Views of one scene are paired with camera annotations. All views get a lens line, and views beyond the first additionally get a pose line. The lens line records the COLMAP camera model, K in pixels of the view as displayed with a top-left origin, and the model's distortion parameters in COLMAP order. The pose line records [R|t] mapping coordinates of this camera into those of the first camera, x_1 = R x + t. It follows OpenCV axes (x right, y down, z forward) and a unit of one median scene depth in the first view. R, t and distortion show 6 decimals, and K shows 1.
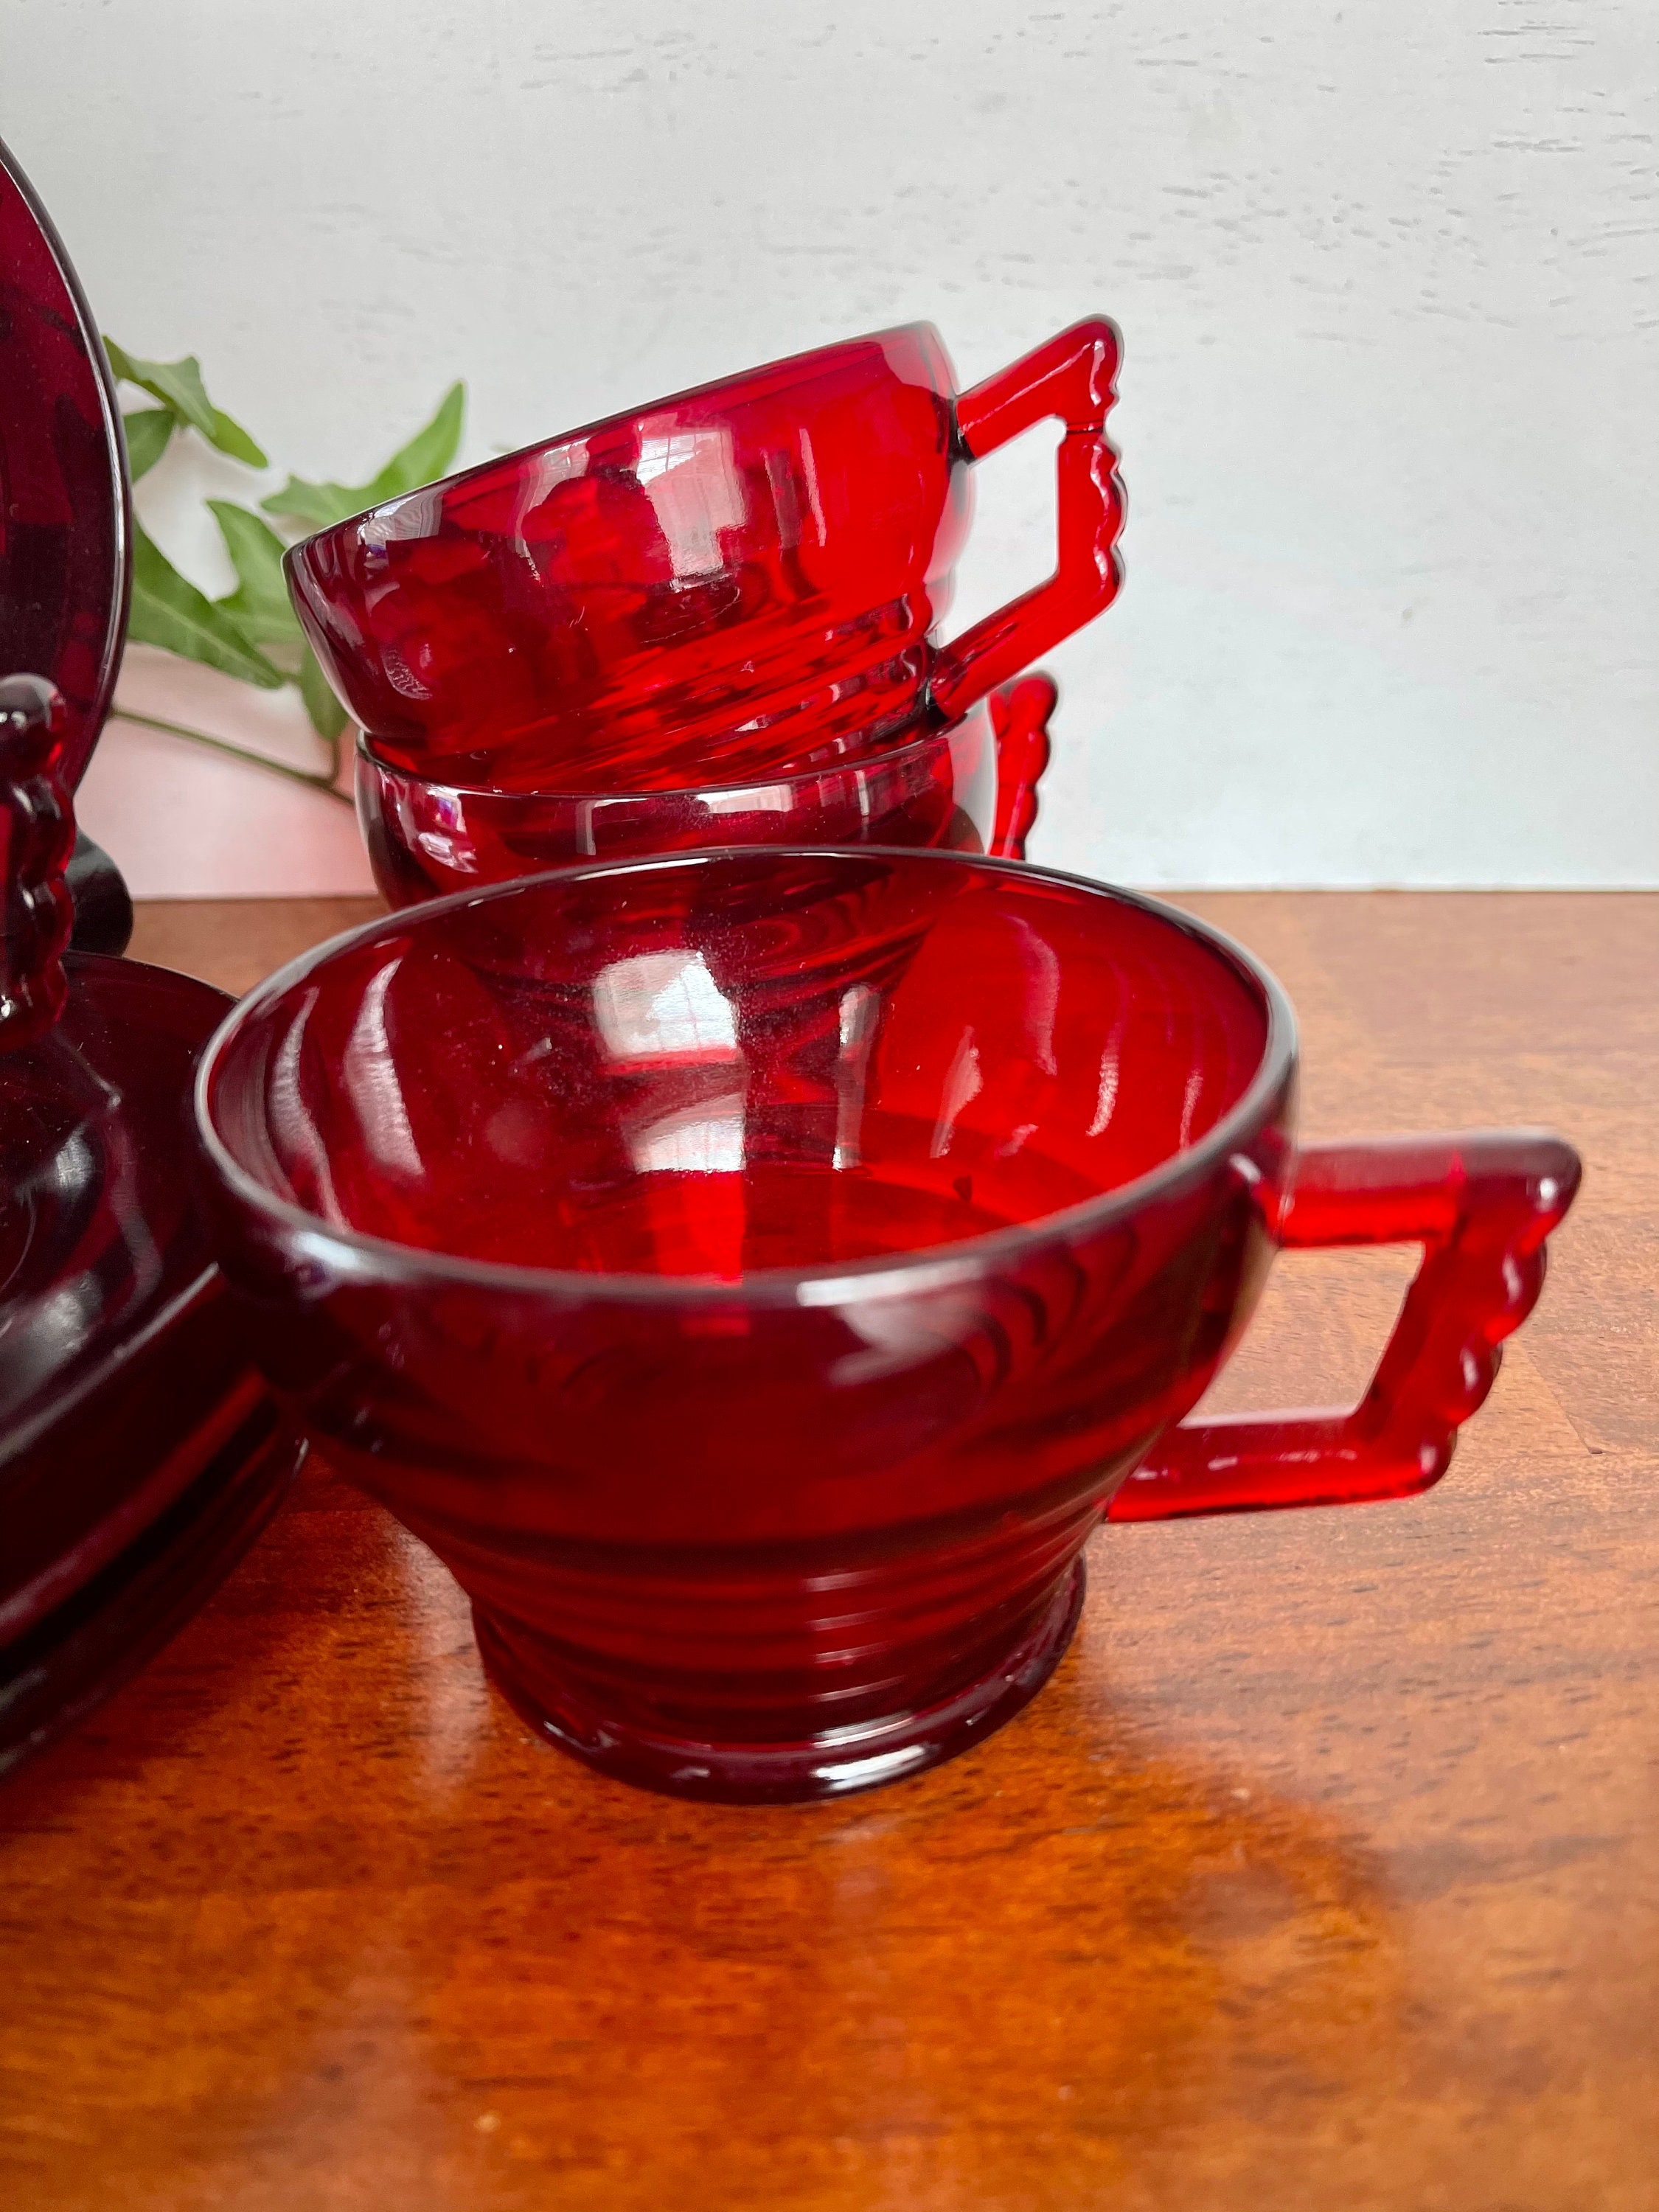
lens RADIAL K [[1658.5, 0, 799.4], [0, 1658.5, 1127.9], [0, 0, 1]] dist [0.033575, -0.081468]
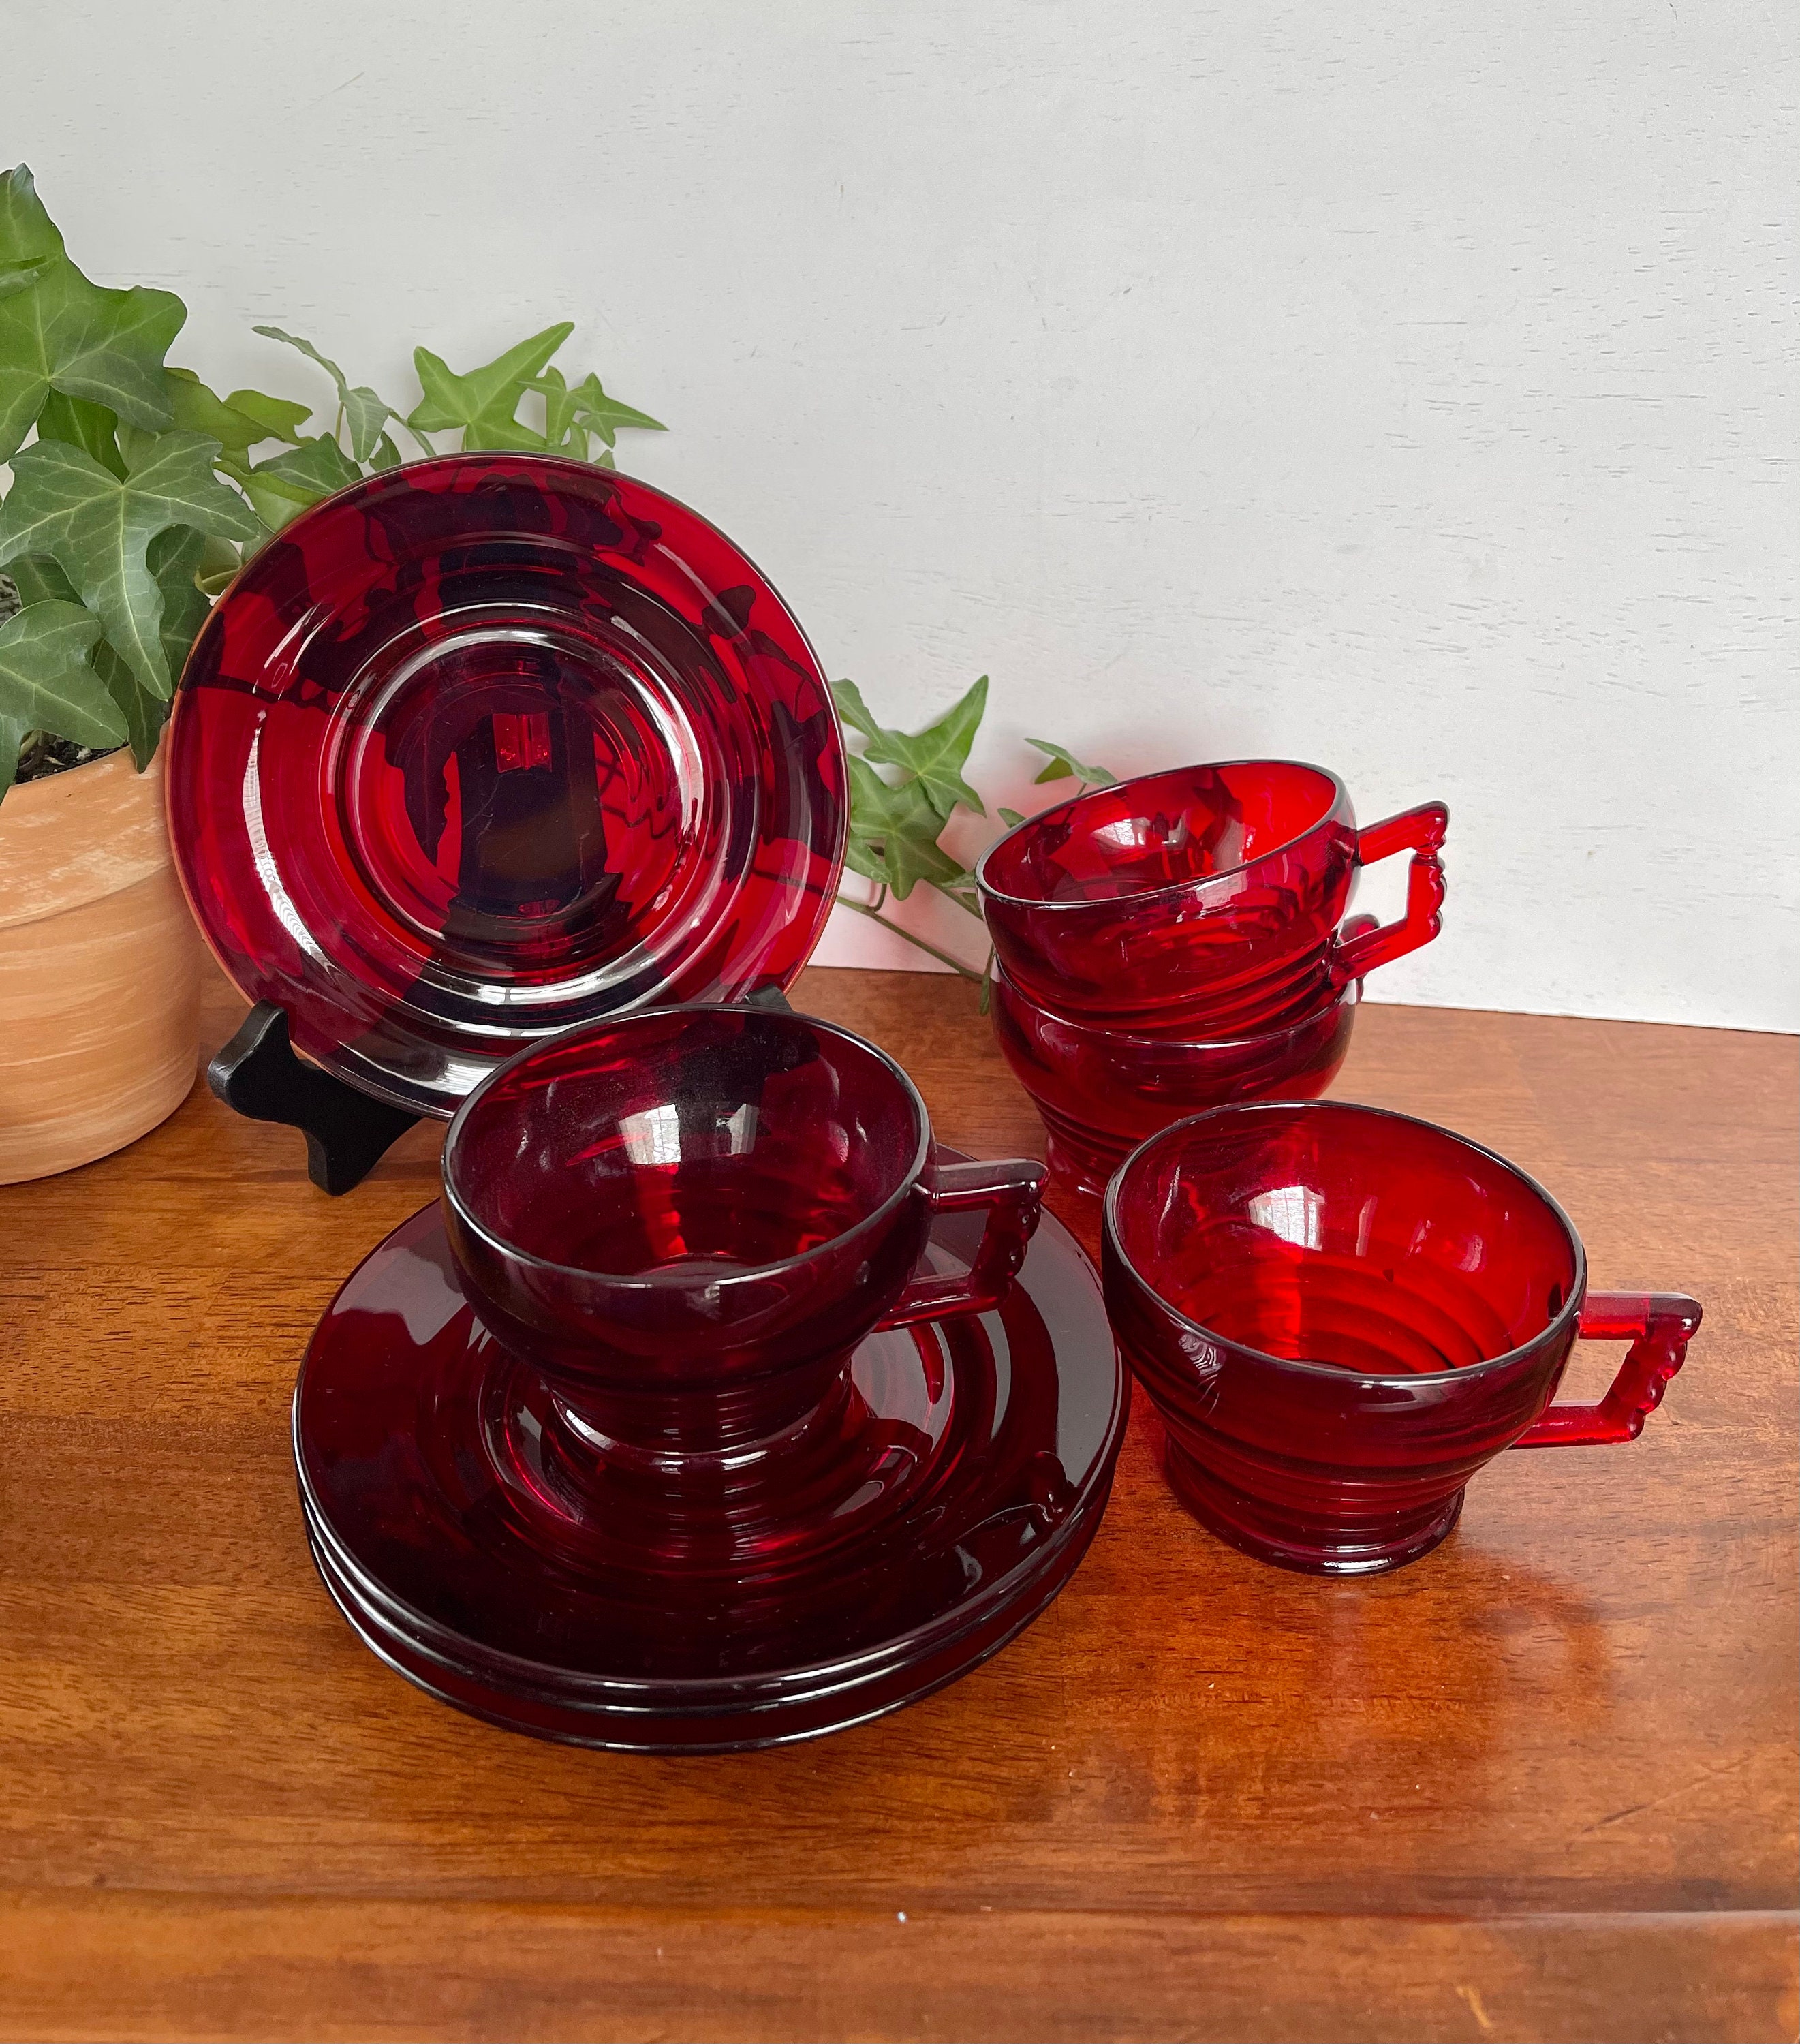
lens RADIAL K [[1781.4, 0, 873.9], [0, 1781.4, 859.4], [0, 0, 1]] dist [0.015184, -0.037657]
pose [[0.998523, 0.052962, -0.012109, -0.604211], [-0.053407, 0.997771, -0.040011, -0.423058], [0.009963, 0.040598, 0.999126, -1.445441]]
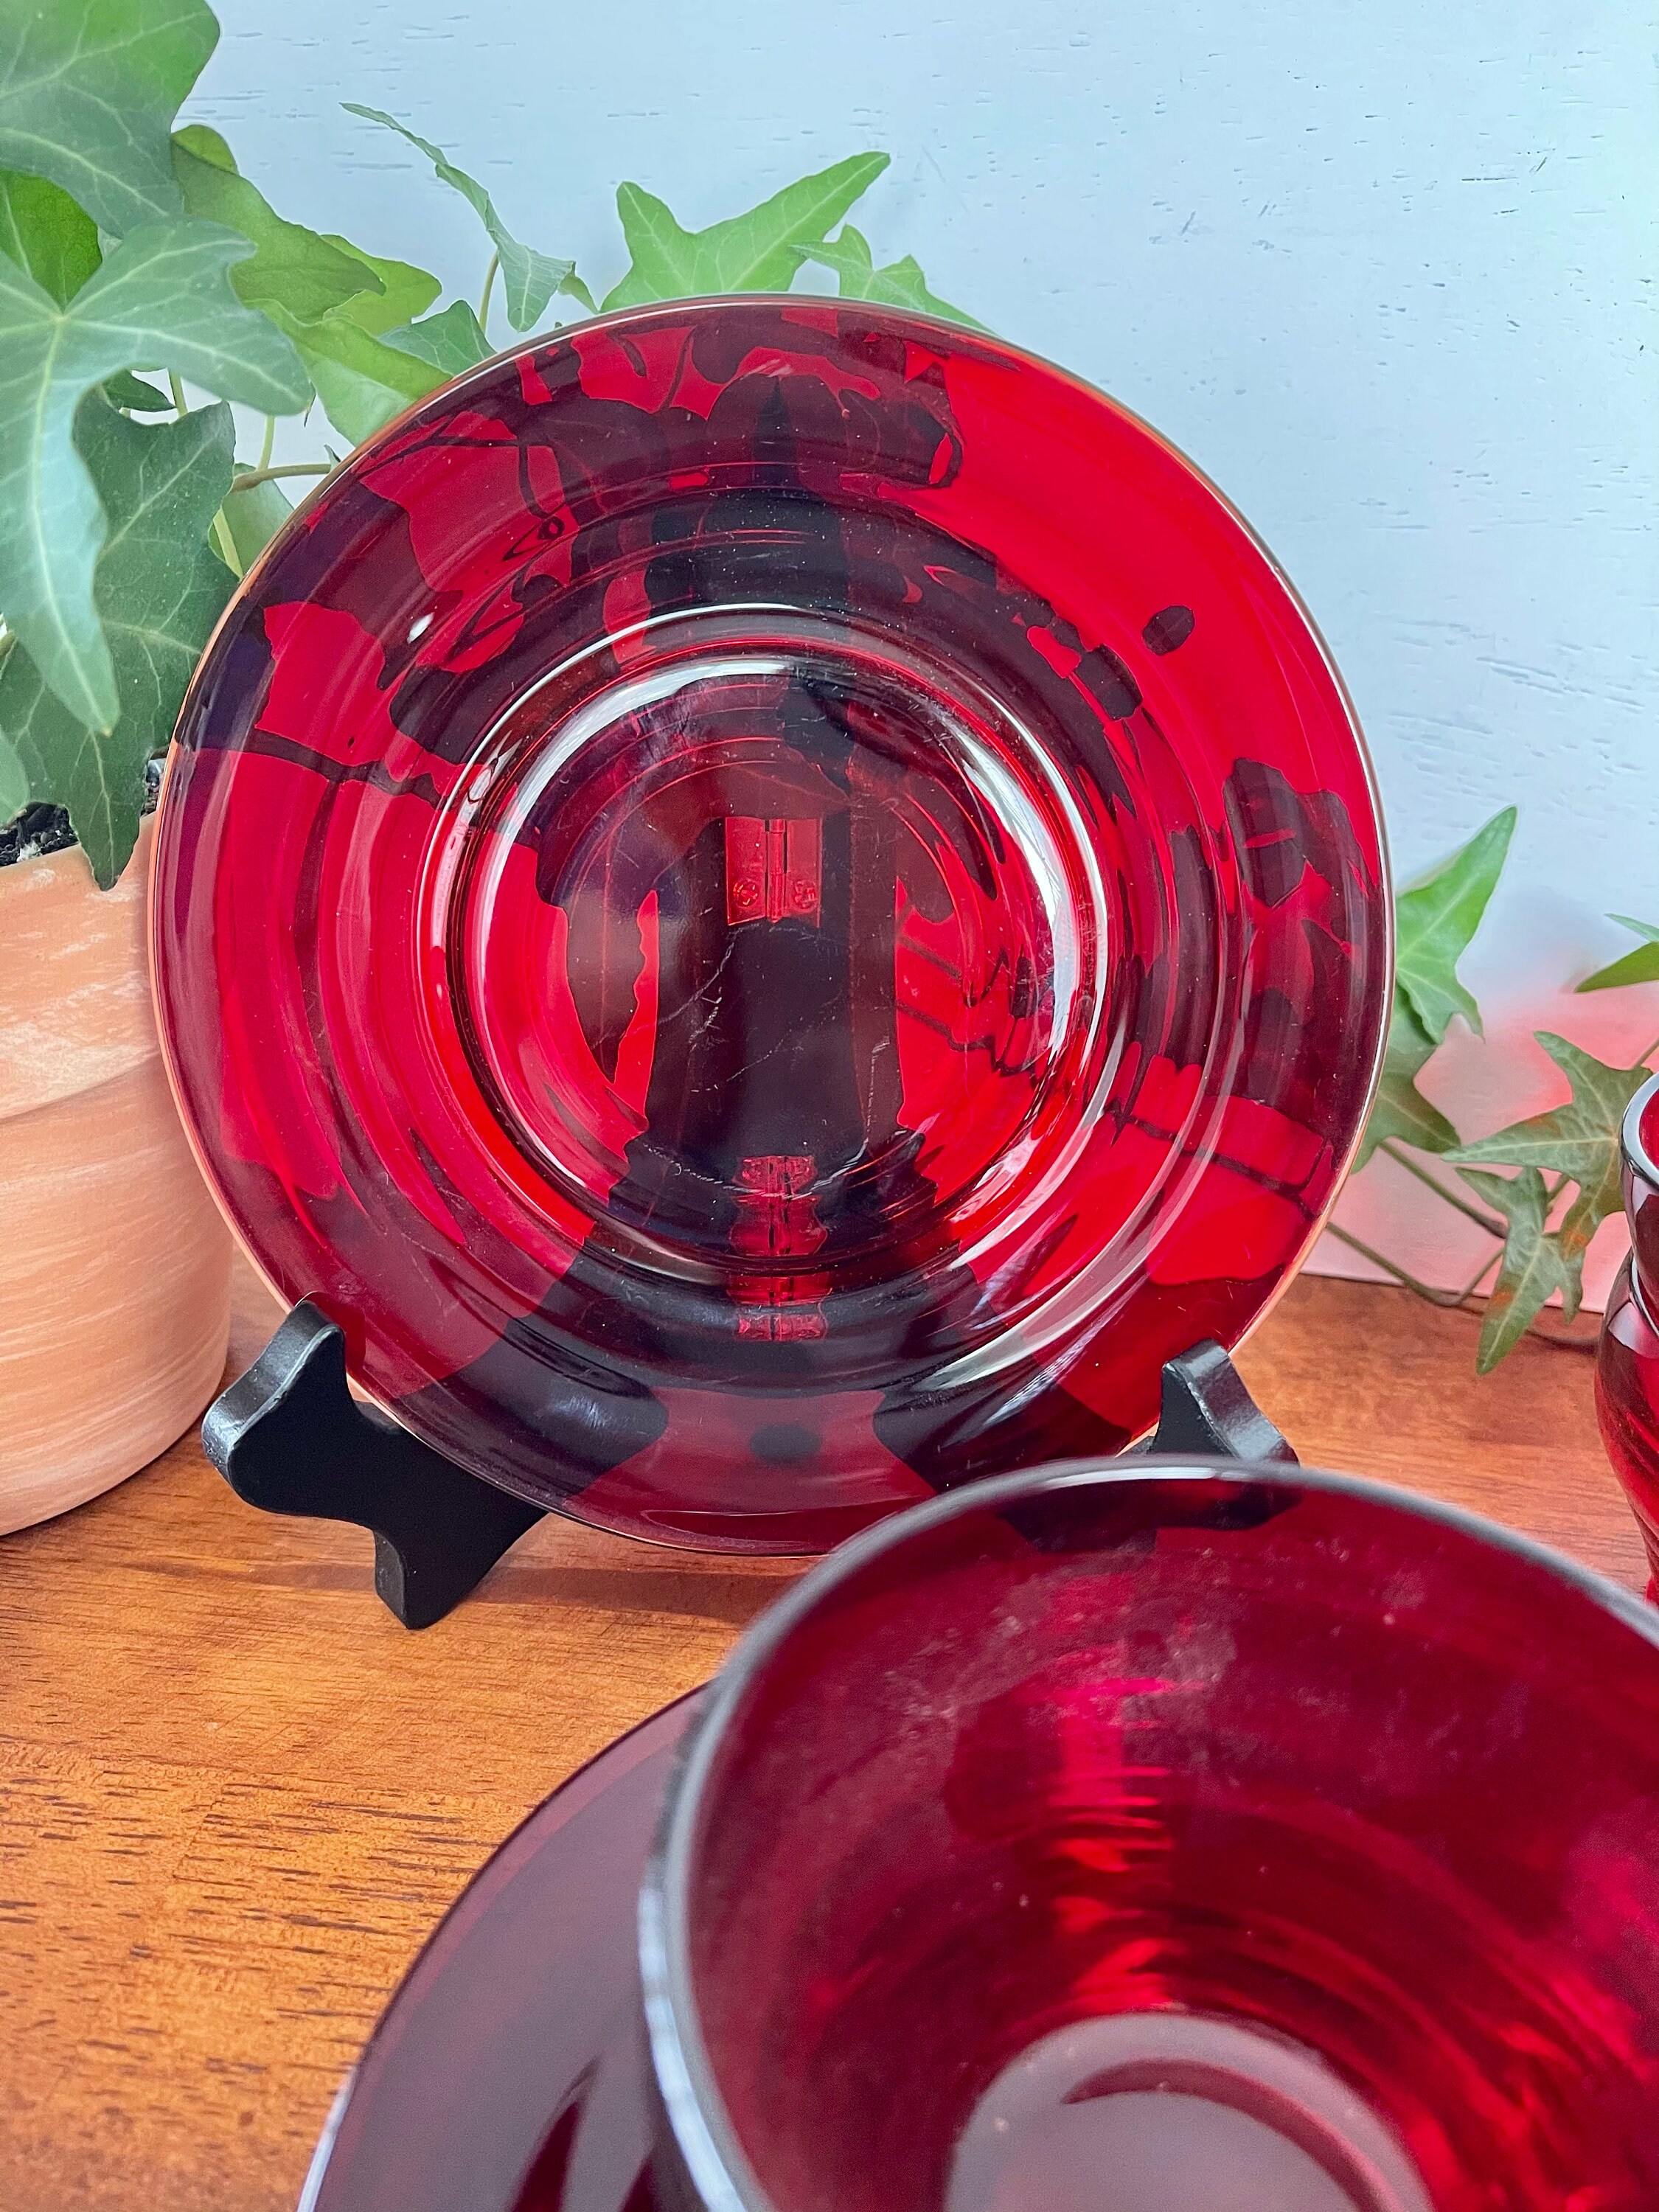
lens RADIAL K [[1658.5, 0, 807.1], [0, 1658.5, 1123.1], [0, 0, 1]] dist [0.033575, -0.081468]
pose [[0.988155, 0.115679, -0.100836, -1.040356], [-0.114502, 0.993271, 0.017404, -0.506255], [0.102171, -0.005652, 0.994751, 0.022376]]
